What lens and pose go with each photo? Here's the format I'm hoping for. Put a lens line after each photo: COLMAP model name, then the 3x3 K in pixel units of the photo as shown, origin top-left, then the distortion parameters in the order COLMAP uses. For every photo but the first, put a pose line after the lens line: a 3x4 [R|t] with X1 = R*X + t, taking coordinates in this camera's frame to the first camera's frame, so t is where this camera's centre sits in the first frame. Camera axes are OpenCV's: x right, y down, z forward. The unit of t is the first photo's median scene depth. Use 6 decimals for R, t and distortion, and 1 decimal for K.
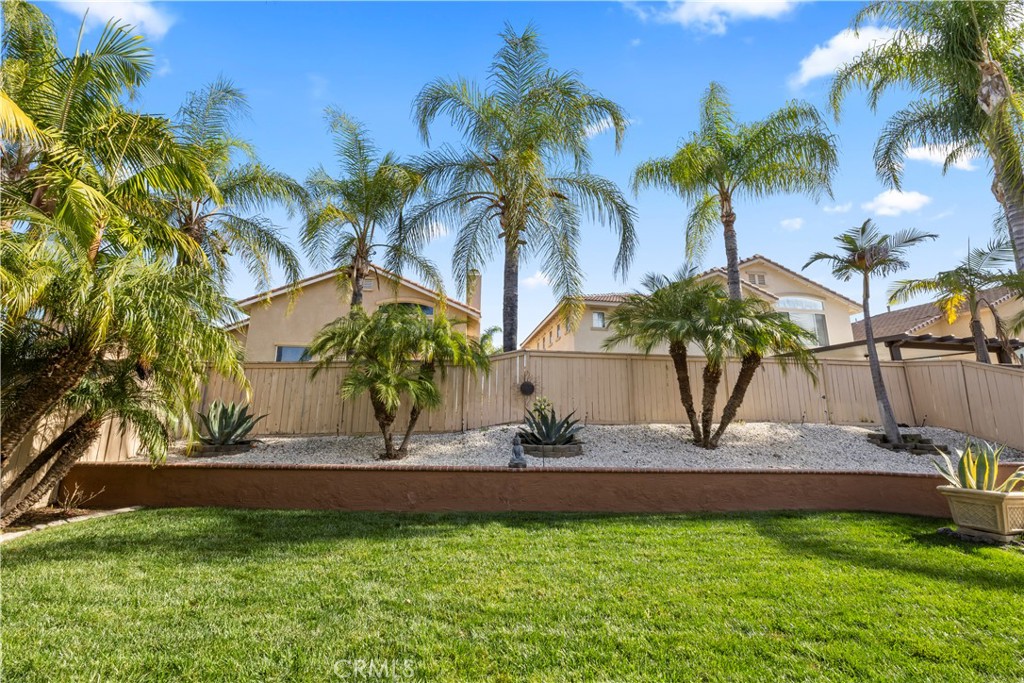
lens RADIAL K [[428.9, 0, 509.7], [0, 428.9, 332.0], [0, 0, 1]] dist [-0.001680, -0.000119]
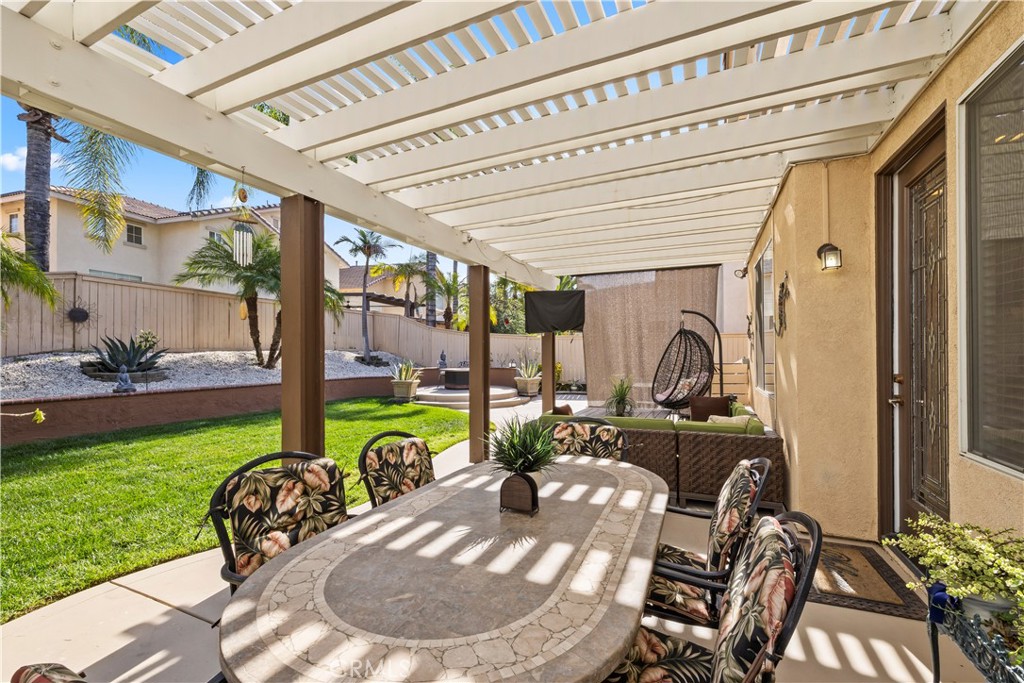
lens RADIAL K [[432.3, 0, 507.8], [0, 432.3, 356.1], [0, 0, 1]] dist [0.000064, 0.000014]
pose [[0.453854, -0.019190, 0.890870, -0.409388], [-0.192553, 0.974035, 0.119078, -0.079557], [-0.870023, -0.225583, 0.438374, -0.263863]]
